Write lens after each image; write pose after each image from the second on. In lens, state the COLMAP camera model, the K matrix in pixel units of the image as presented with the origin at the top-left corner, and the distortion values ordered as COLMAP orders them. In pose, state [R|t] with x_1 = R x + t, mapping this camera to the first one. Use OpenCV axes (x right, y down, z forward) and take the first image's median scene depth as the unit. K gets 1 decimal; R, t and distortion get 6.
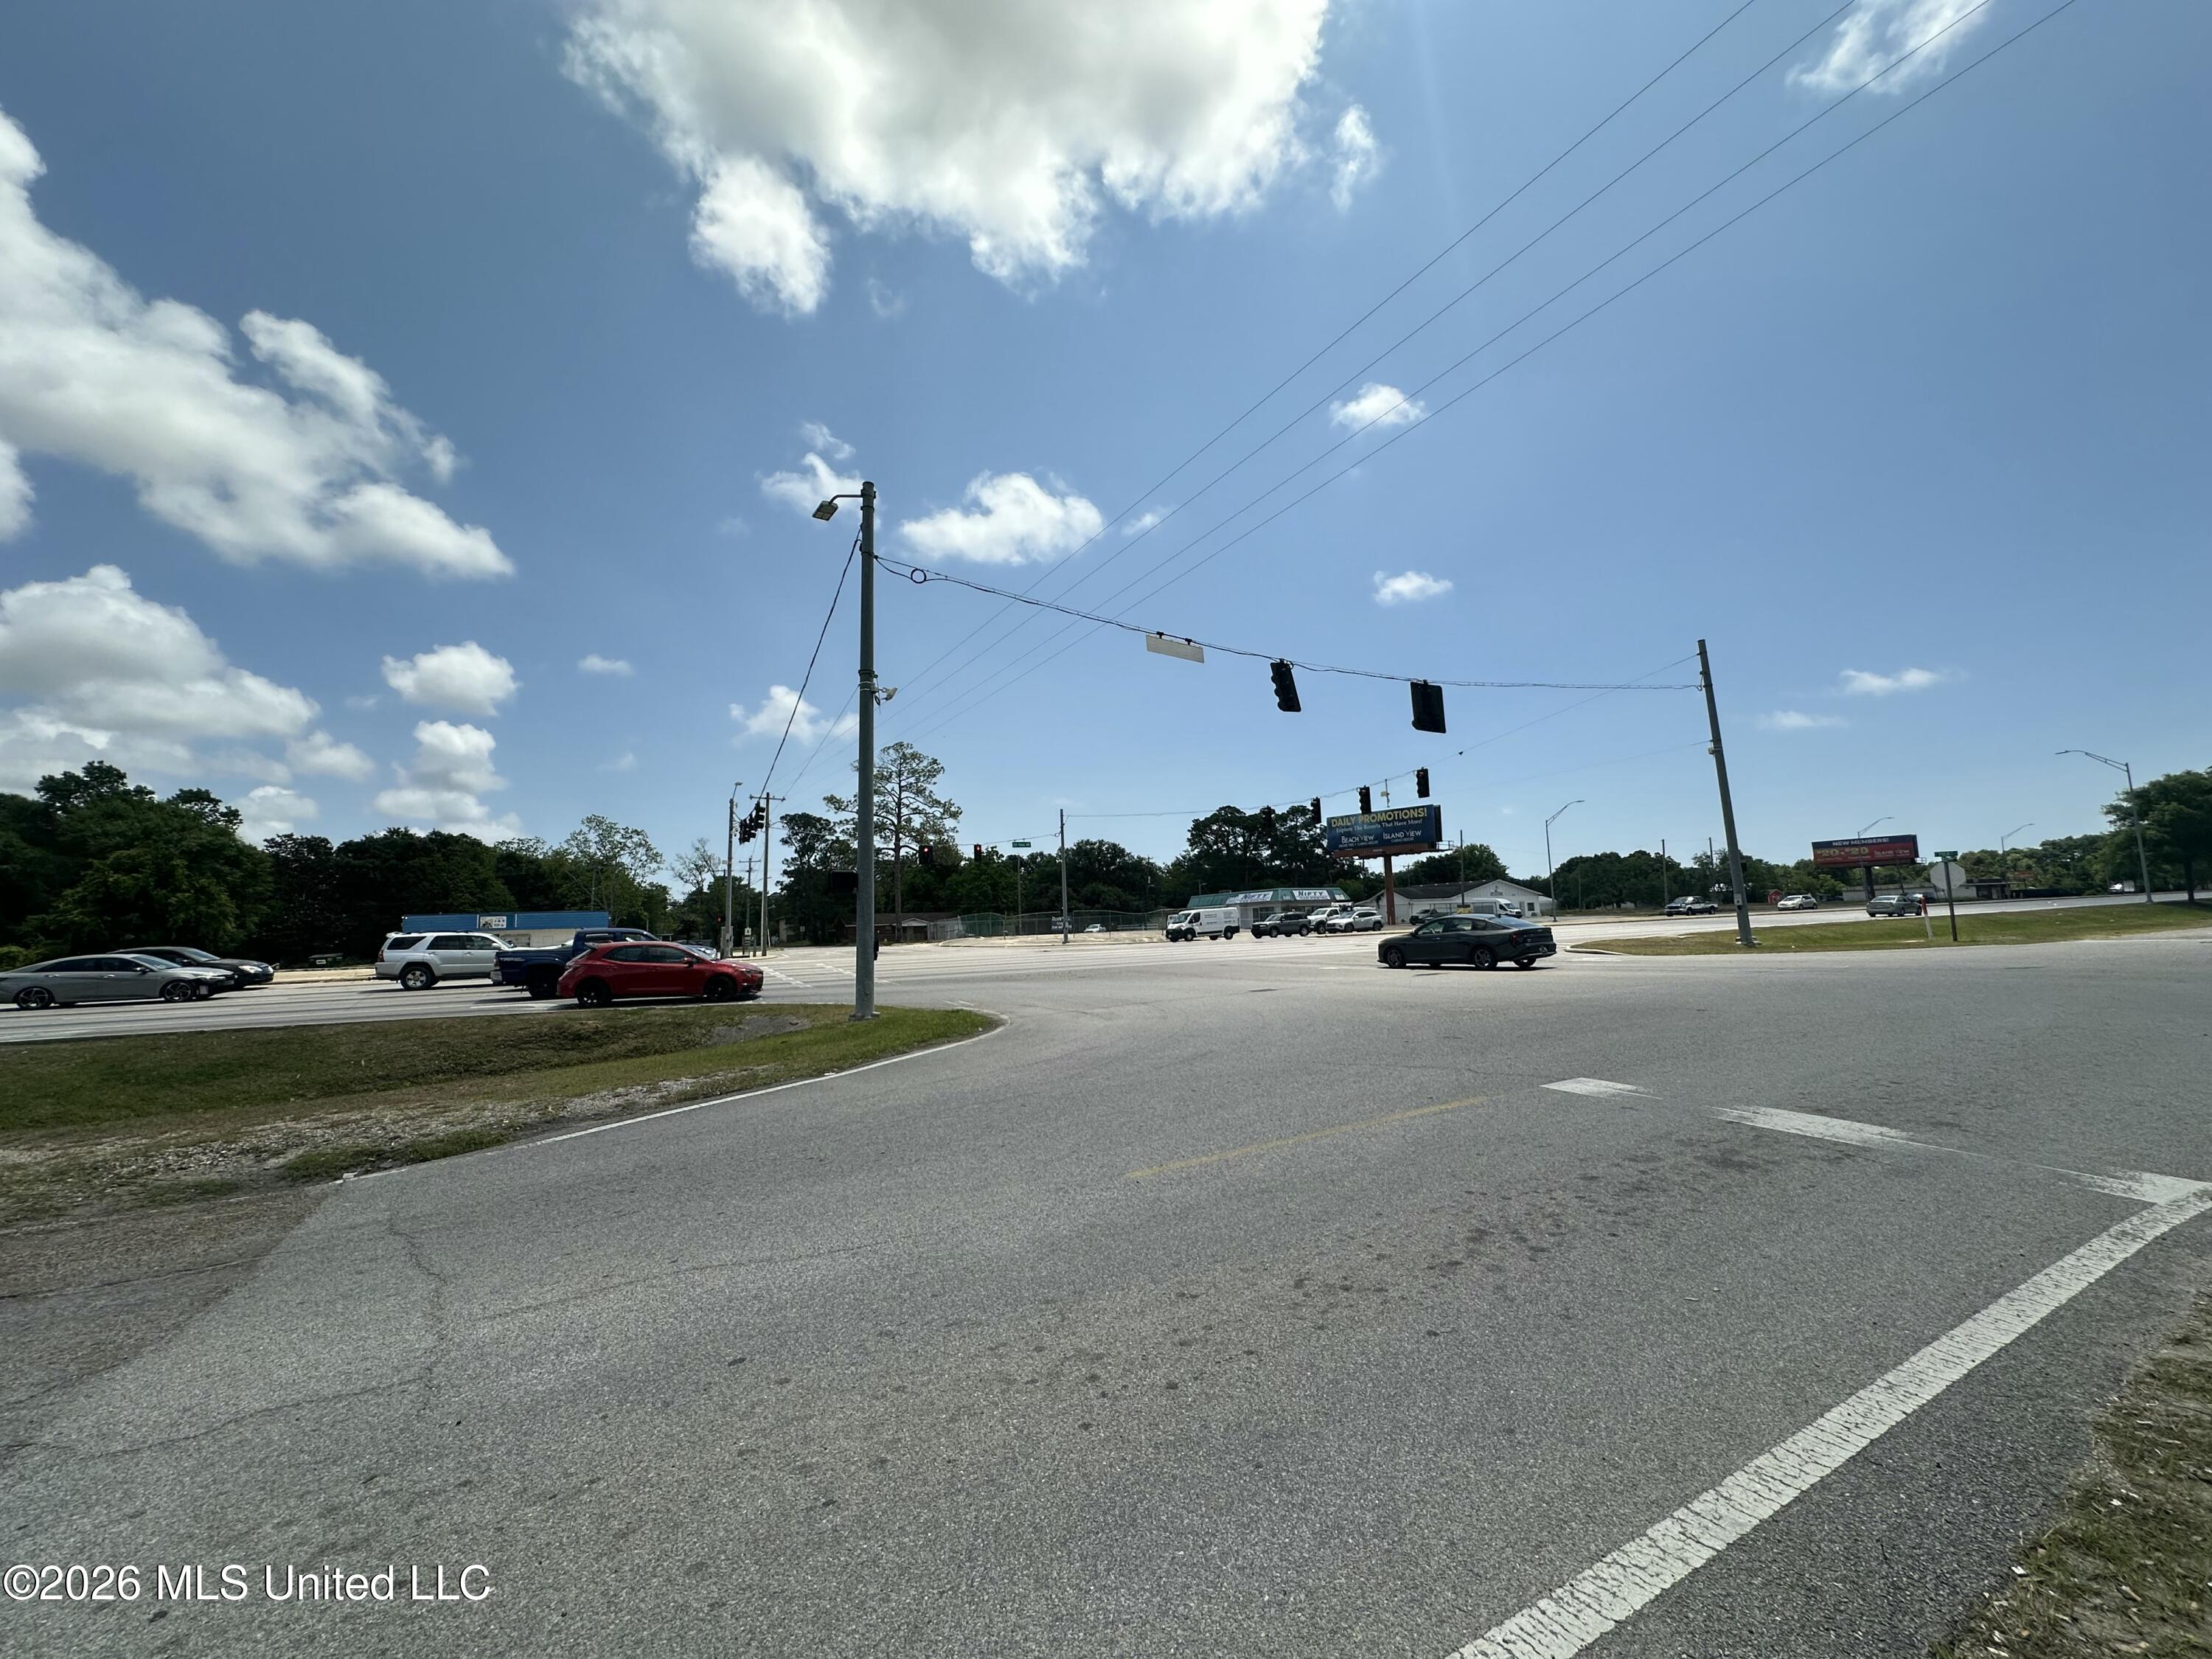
lens RADIAL K [[884.0, 0, 1102.5], [0, 884.0, 829.9], [0, 0, 1]] dist [-0.000805, 0.000188]
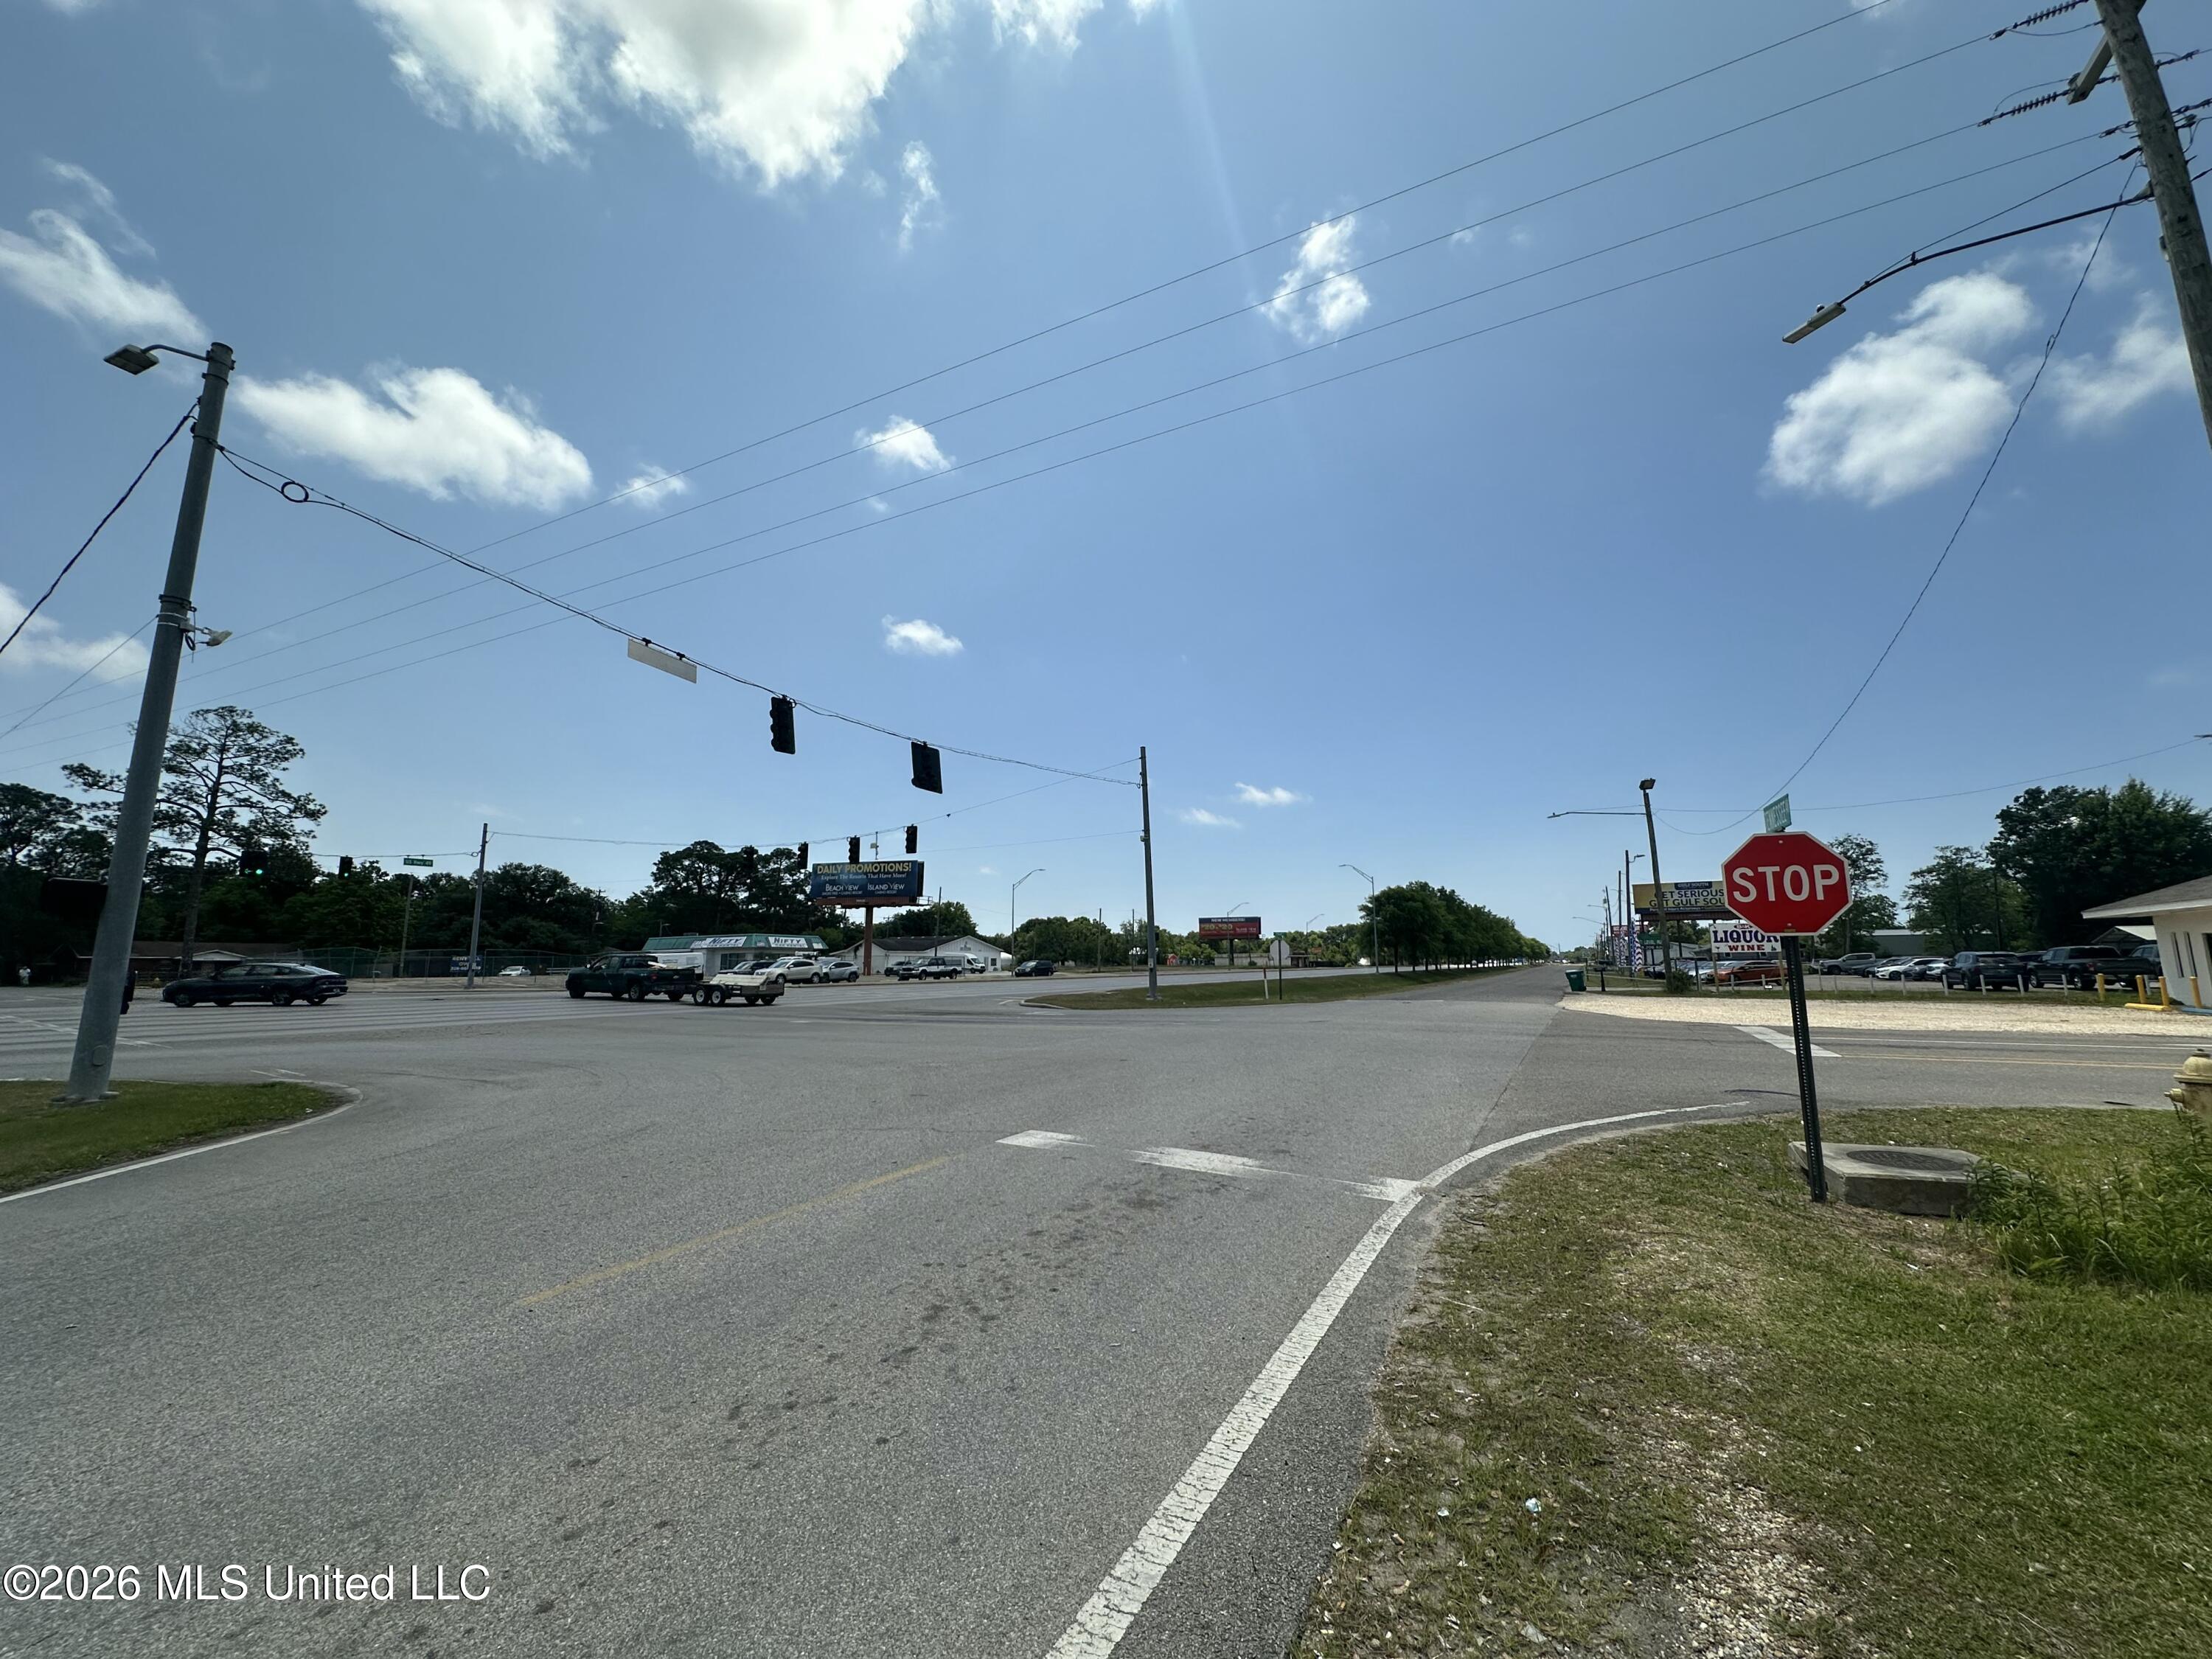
lens RADIAL K [[884.0, 0, 1102.5], [0, 884.0, 829.9], [0, 0, 1]] dist [-0.000805, 0.000188]
pose [[0.840211, 0.112257, 0.530513, 0.000122], [-0.083004, 0.993433, -0.078752, -0.000528], [-0.535870, 0.022134, 0.844011, 0.002861]]
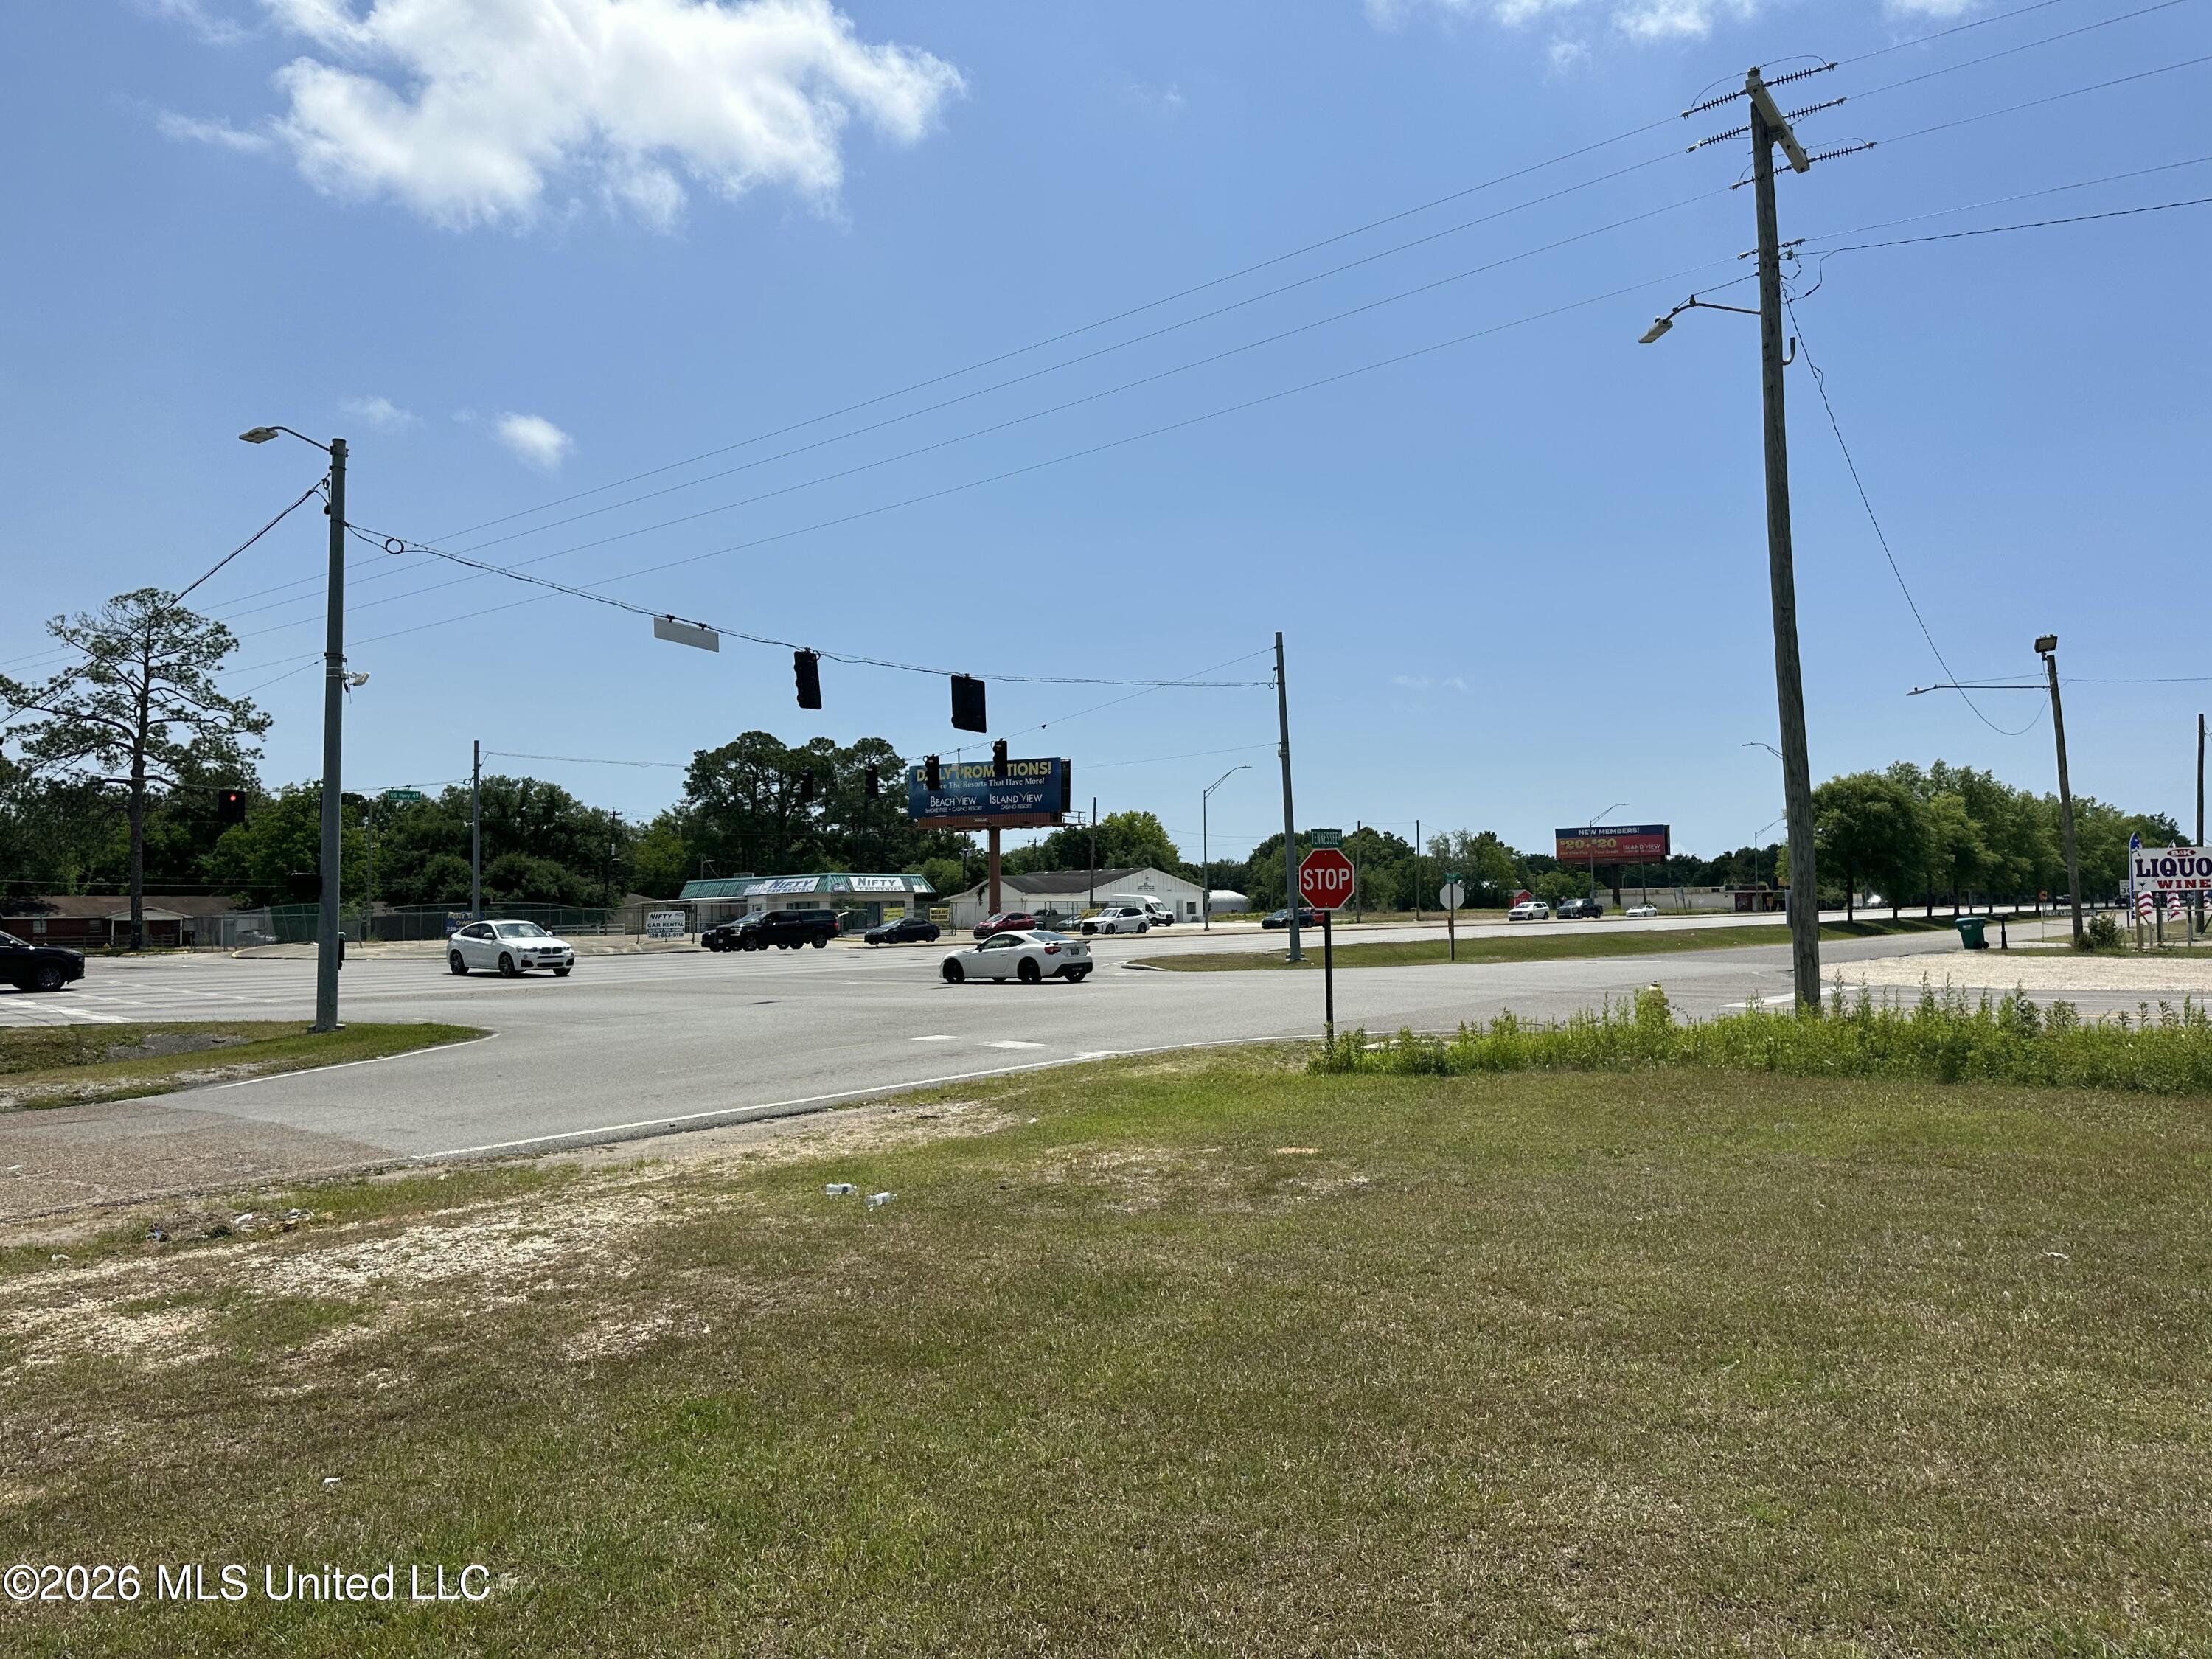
lens RADIAL K [[1551.4, 0, 1116.6], [0, 1551.4, 821.9], [0, 0, 1]] dist [0.127423, -0.172121]
pose [[0.932402, 0.041627, 0.359018, -0.017998], [-0.056306, 0.997947, 0.030523, -0.019692], [-0.357011, -0.048674, 0.932831, -0.157792]]
